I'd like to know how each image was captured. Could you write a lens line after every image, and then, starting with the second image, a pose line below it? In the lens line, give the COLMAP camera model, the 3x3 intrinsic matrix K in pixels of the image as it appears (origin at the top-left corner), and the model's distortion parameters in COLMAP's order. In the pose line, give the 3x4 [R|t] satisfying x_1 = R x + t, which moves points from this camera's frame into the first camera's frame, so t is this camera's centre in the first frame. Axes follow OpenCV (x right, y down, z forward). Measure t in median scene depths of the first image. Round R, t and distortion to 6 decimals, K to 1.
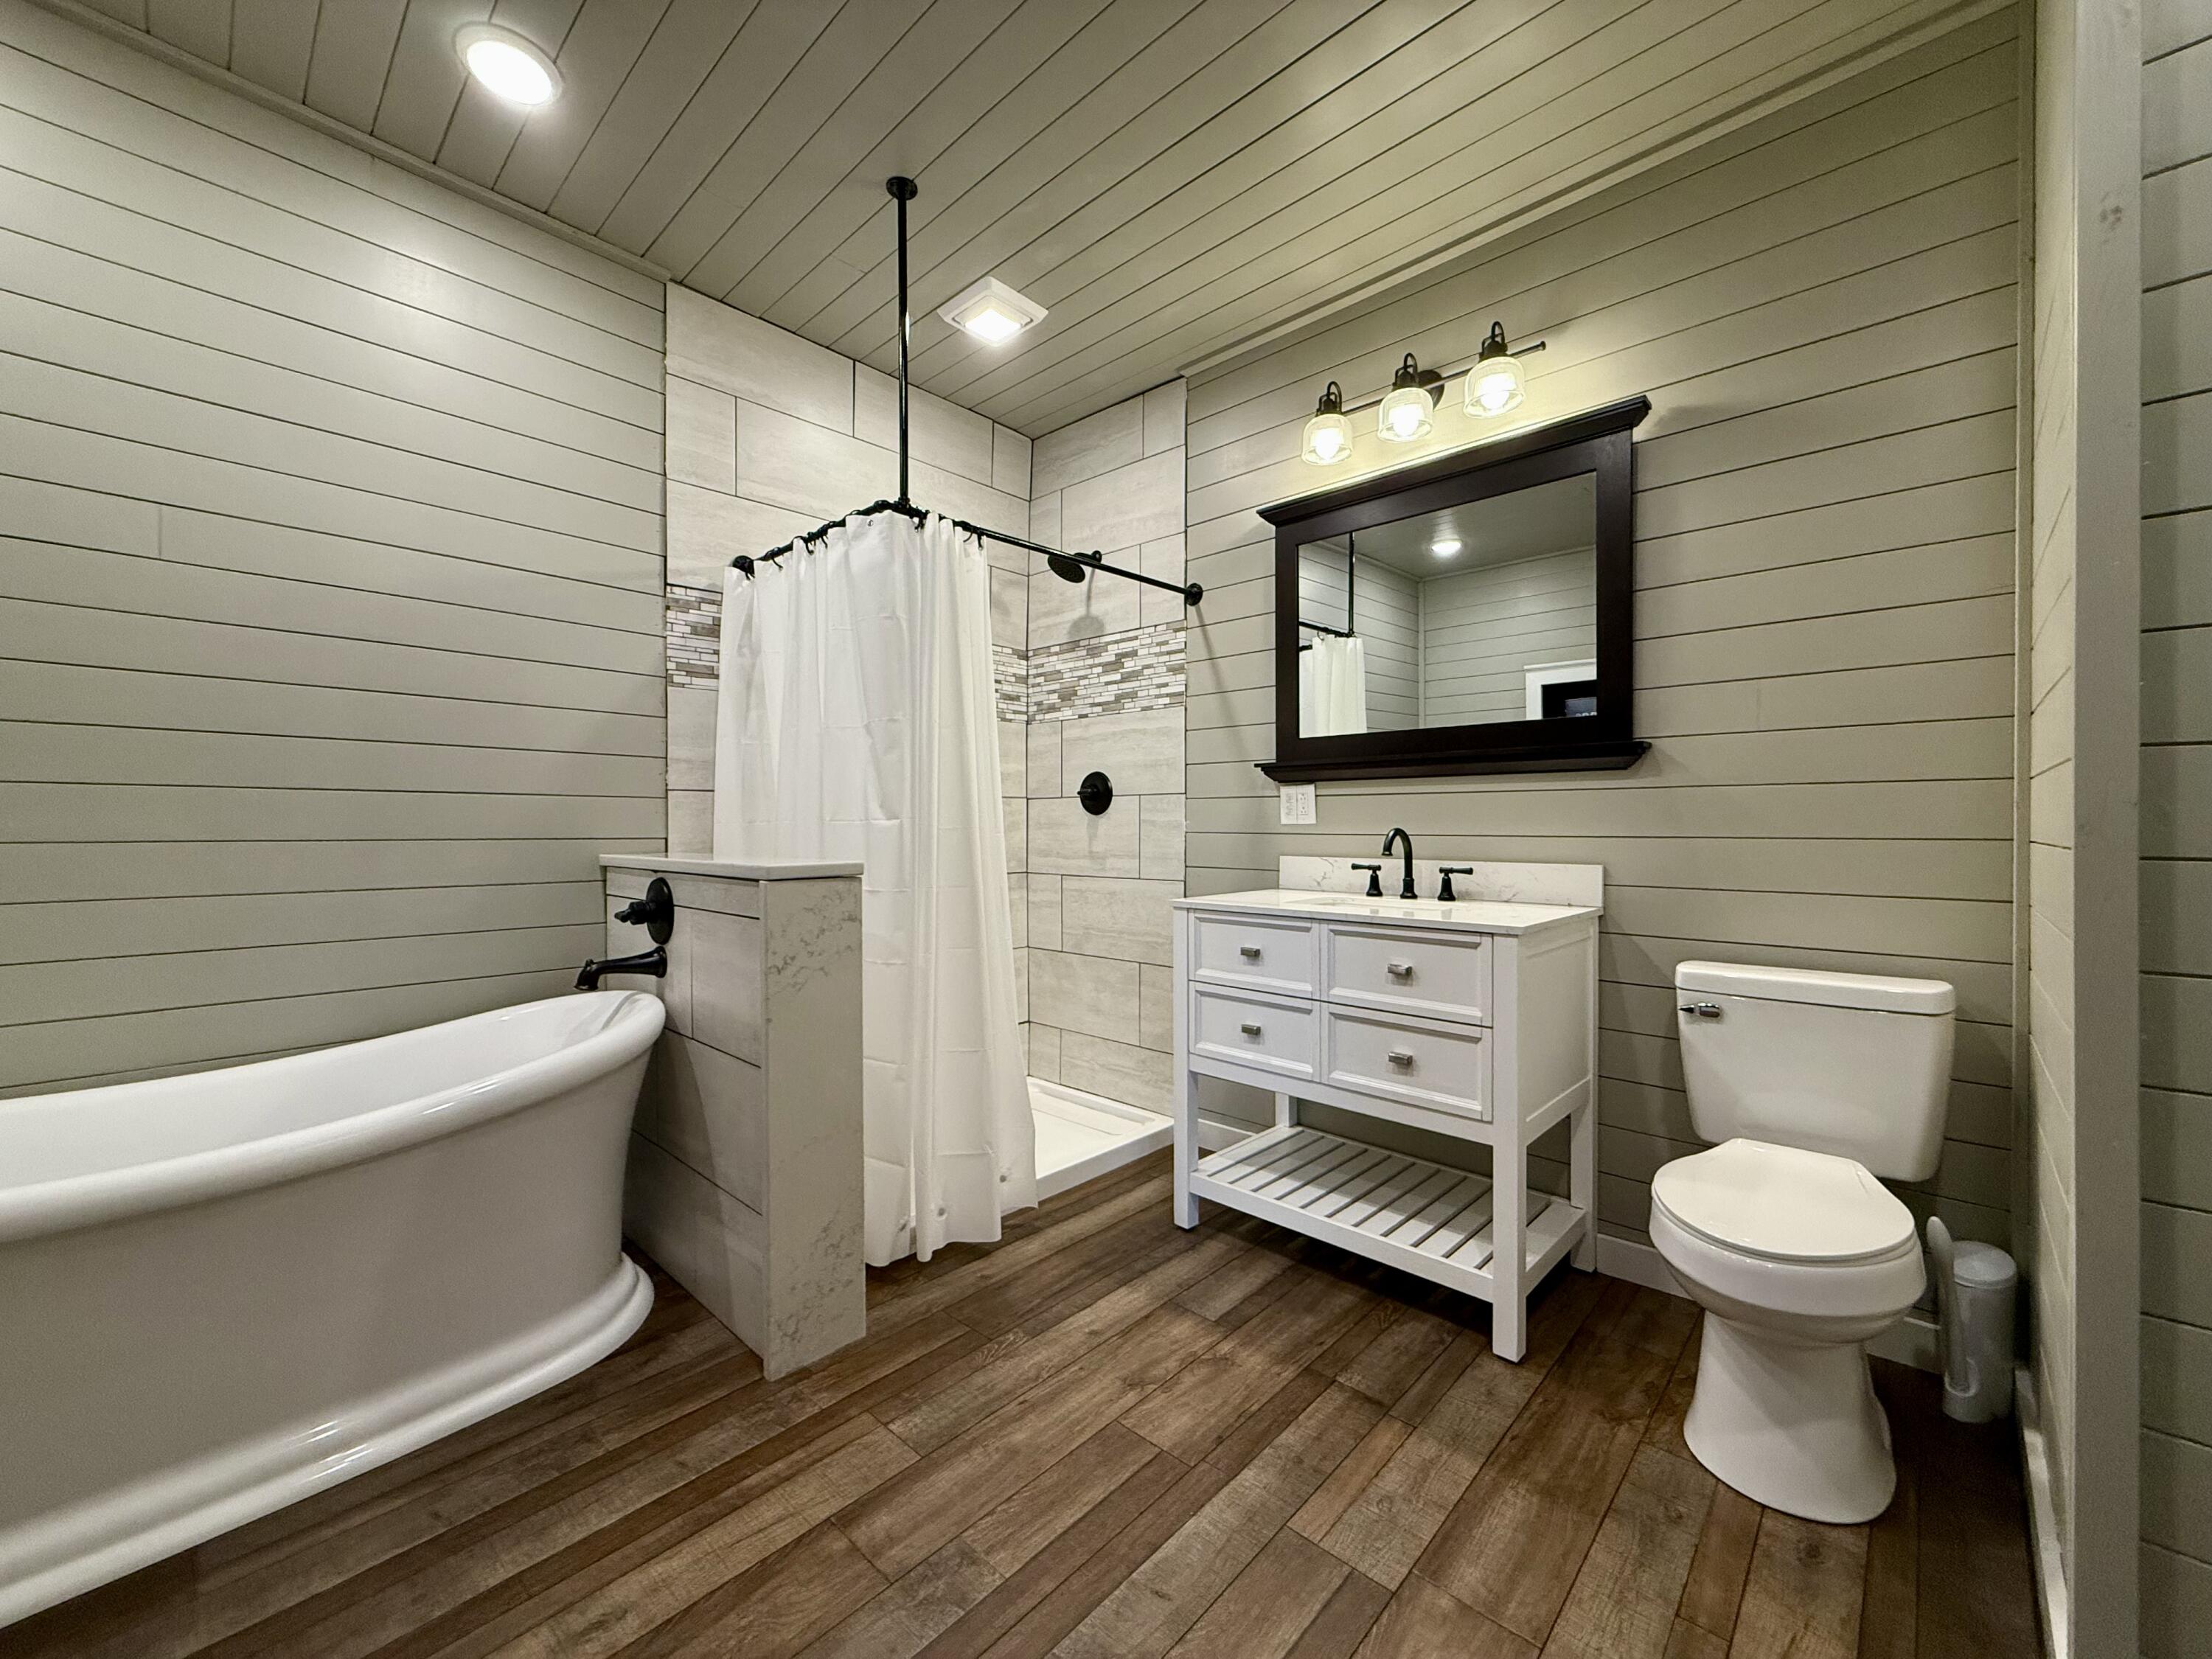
lens RADIAL K [[879.5, 0, 1094.7], [0, 879.5, 827.4], [0, 0, 1]] dist [-0.000890, 0.000360]
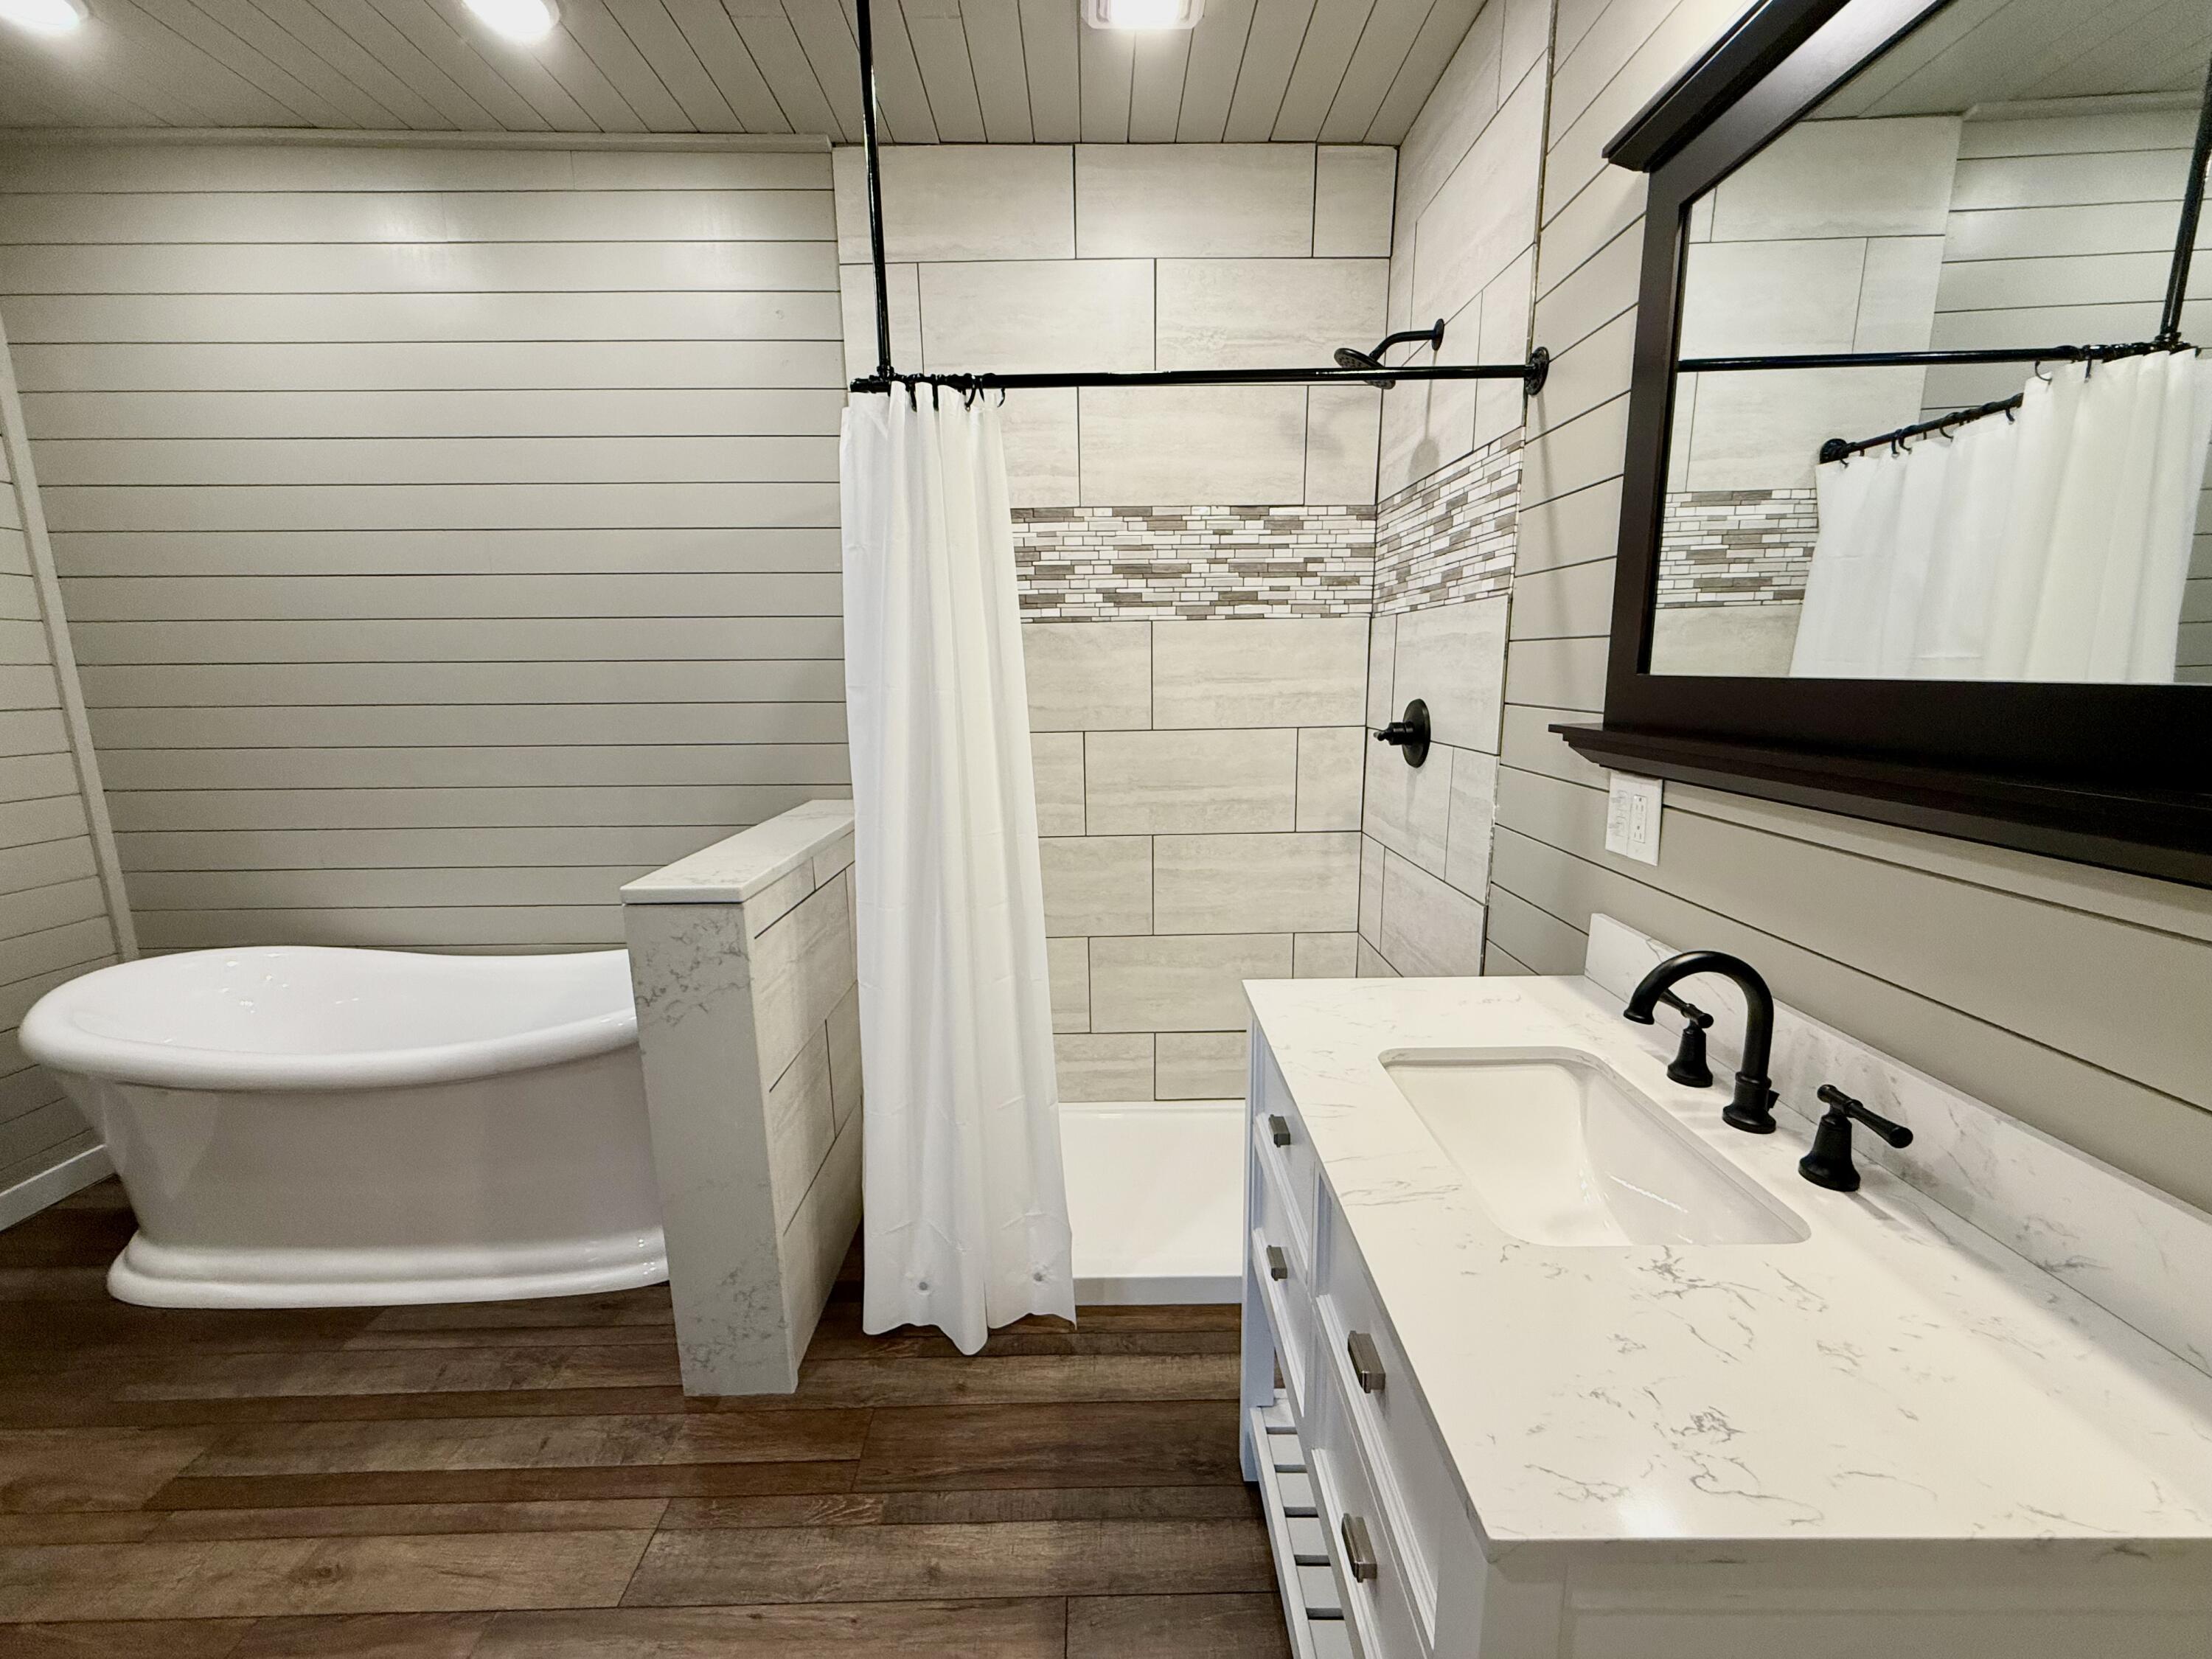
lens RADIAL K [[879.5, 0, 1096.6], [0, 879.5, 827.1], [0, 0, 1]] dist [-0.000890, 0.000360]
pose [[0.696228, 0.122589, -0.707275, 0.465017], [0.009116, 0.983720, 0.179478, -0.137458], [0.717763, -0.131405, 0.683776, 0.603124]]
